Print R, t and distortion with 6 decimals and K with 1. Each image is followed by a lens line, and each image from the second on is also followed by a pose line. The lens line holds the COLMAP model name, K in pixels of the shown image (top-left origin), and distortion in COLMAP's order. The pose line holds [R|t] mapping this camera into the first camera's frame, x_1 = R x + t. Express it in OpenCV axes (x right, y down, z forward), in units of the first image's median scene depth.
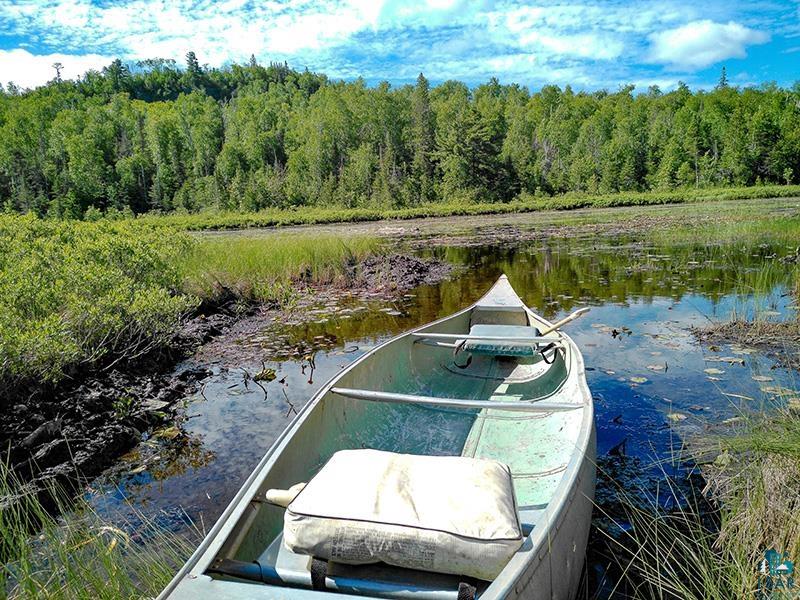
lens RADIAL K [[595.1, 0, 414.9], [0, 595.1, 301.5], [0, 0, 1]] dist [0.041331, -0.046998]
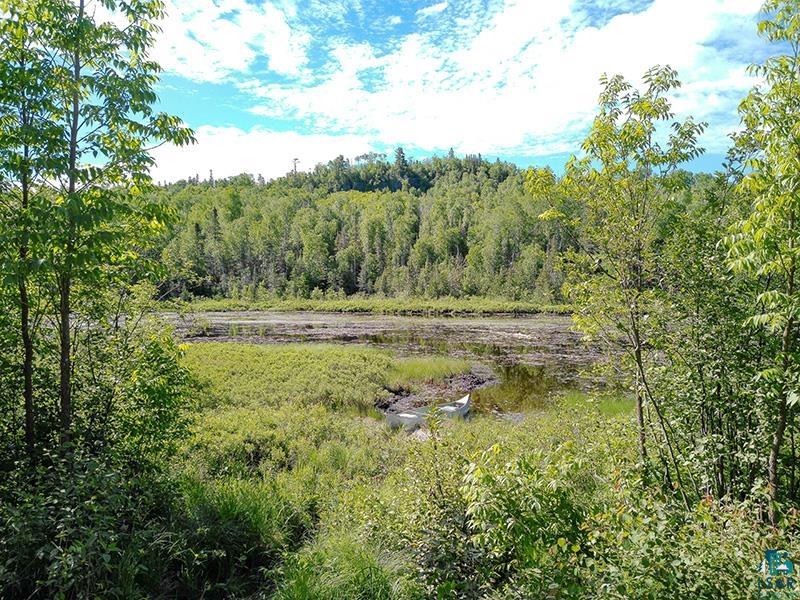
lens RADIAL K [[595.1, 0, 402.2], [0, 595.1, 299.4], [0, 0, 1]] dist [0.041331, -0.046998]
pose [[0.946164, 0.053075, -0.319307, 0.045064], [-0.091909, 0.989915, -0.107800, -0.009240], [0.310365, 0.131344, 0.941500, -0.136172]]
